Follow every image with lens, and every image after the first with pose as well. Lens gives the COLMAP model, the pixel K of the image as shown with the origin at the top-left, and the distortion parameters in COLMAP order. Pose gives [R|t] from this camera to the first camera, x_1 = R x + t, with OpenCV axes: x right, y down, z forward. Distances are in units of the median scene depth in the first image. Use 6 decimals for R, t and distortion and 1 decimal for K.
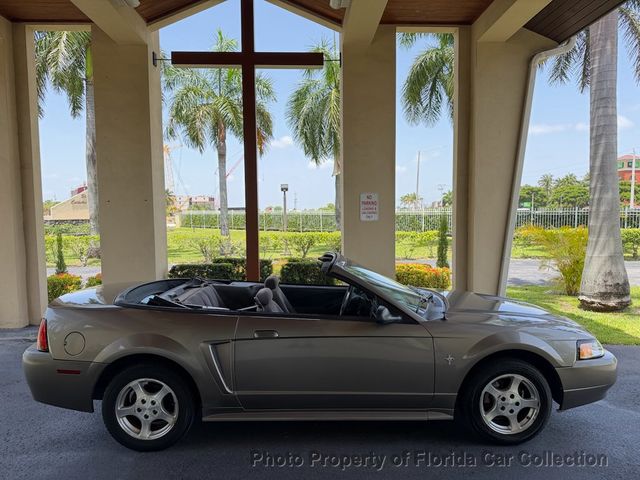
lens RADIAL K [[462.5, 0, 324.8], [0, 462.5, 237.1], [0, 0, 1]] dist [0.027117, -0.032886]
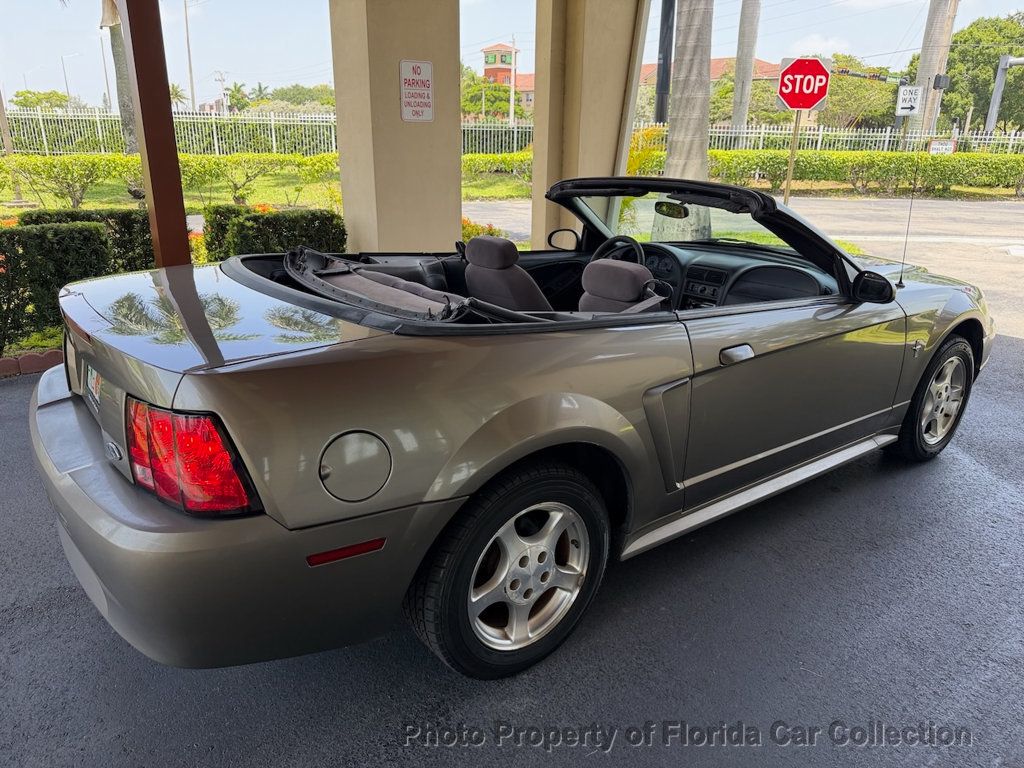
lens RADIAL K [[740.0, 0, 518.4], [0, 740.0, 389.1], [0, 0, 1]] dist [0.027117, -0.032886]
pose [[0.807020, -0.171952, 0.564935, -0.322031], [0.006450, 0.959176, 0.282736, 0.016382], [-0.590489, -0.224530, 0.775184, 0.245105]]
